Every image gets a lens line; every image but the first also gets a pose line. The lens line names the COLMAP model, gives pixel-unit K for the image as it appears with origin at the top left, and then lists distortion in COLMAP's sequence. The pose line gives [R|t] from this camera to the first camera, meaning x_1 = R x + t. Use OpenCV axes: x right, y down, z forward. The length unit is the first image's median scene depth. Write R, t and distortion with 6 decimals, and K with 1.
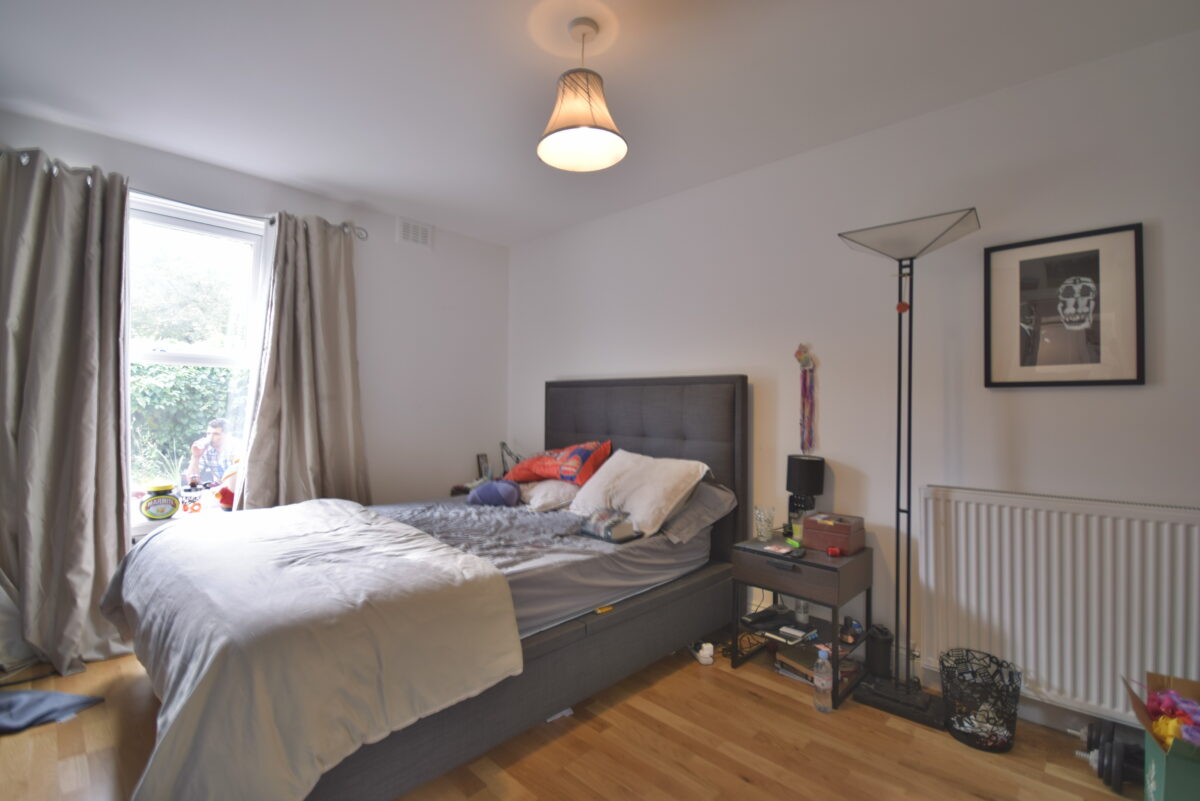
lens RADIAL K [[538.8, 0, 602.2], [0, 538.8, 401.0], [0, 0, 1]] dist [0.000430, -0.000099]
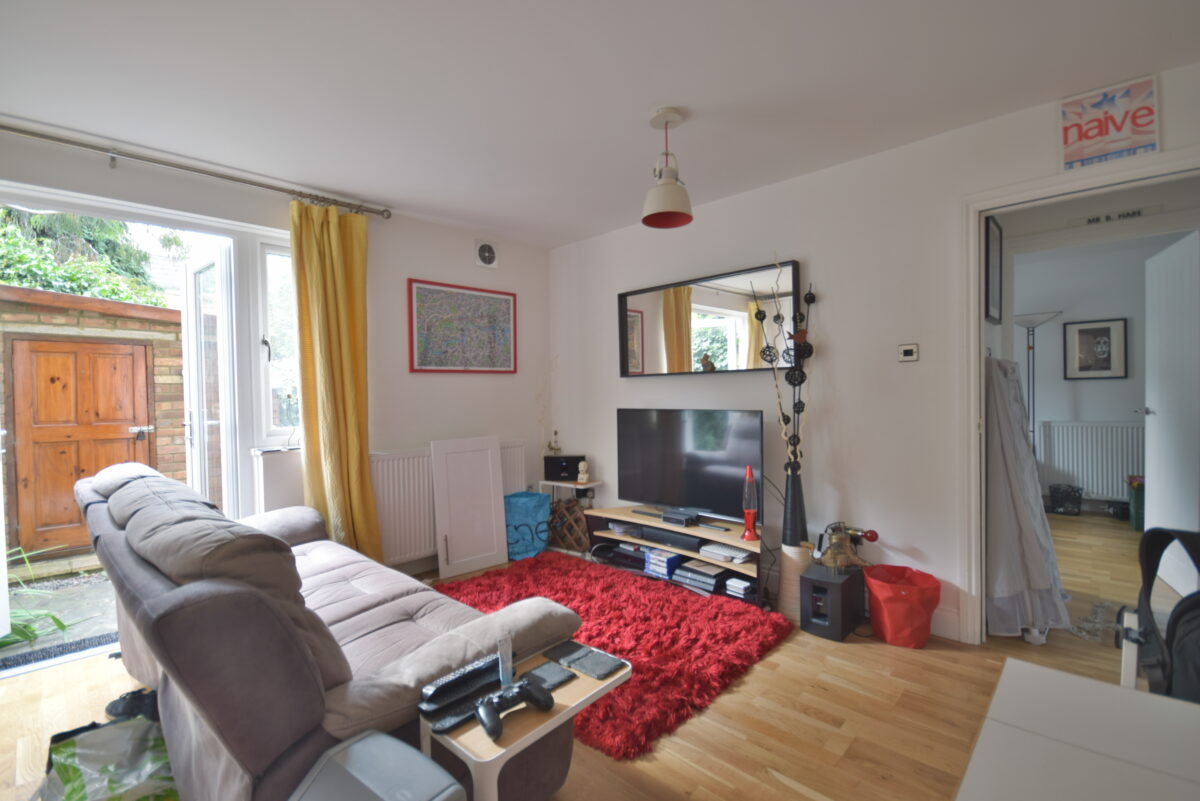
lens RADIAL K [[538.8, 0, 602.1], [0, 538.8, 400.4], [0, 0, 1]] dist [0.000430, -0.000099]
pose [[0.999248, -0.022163, 0.031801, -1.550186], [0.021470, 0.999528, 0.021954, -0.034179], [-0.032273, -0.021255, 0.999253, -1.461800]]
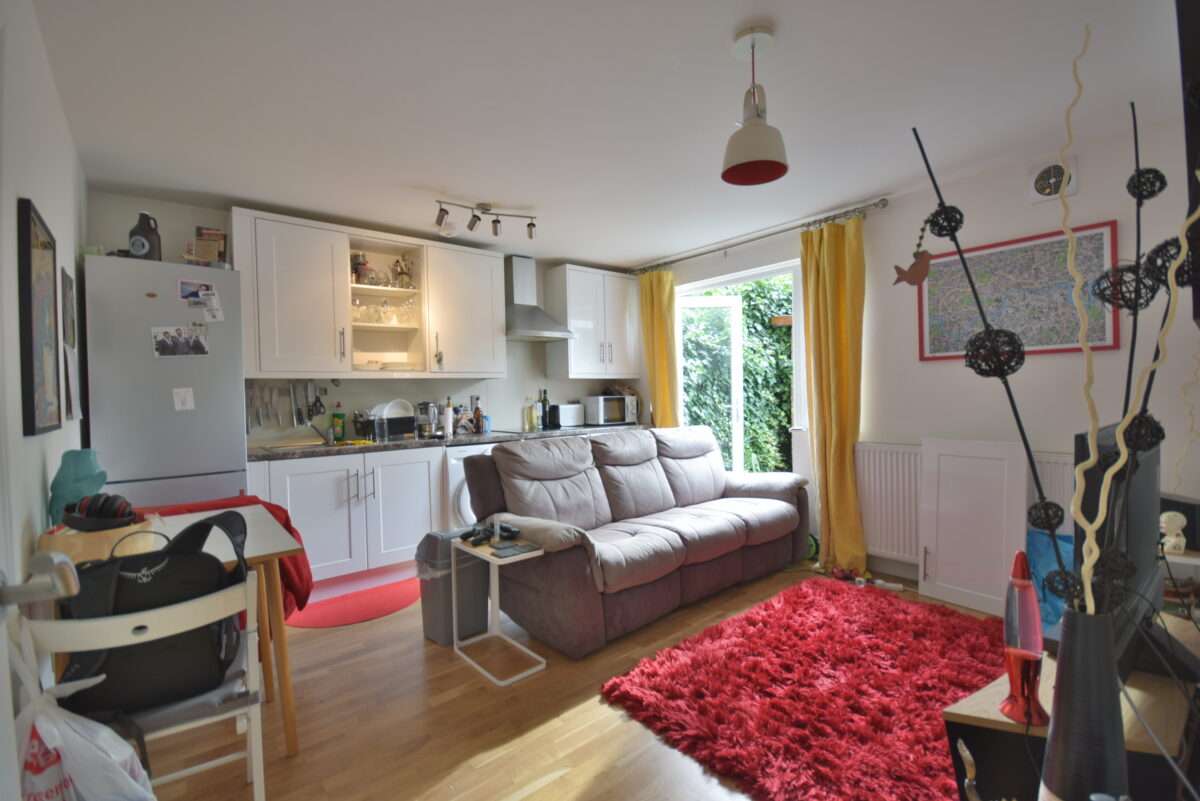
lens RADIAL K [[538.8, 0, 603.2], [0, 538.8, 399.2], [0, 0, 1]] dist [0.000430, -0.000099]
pose [[-0.094308, 0.004024, -0.995535, 2.828350], [0.022607, 0.999743, 0.001899, 0.056040], [0.995286, -0.022327, -0.094375, 2.381620]]
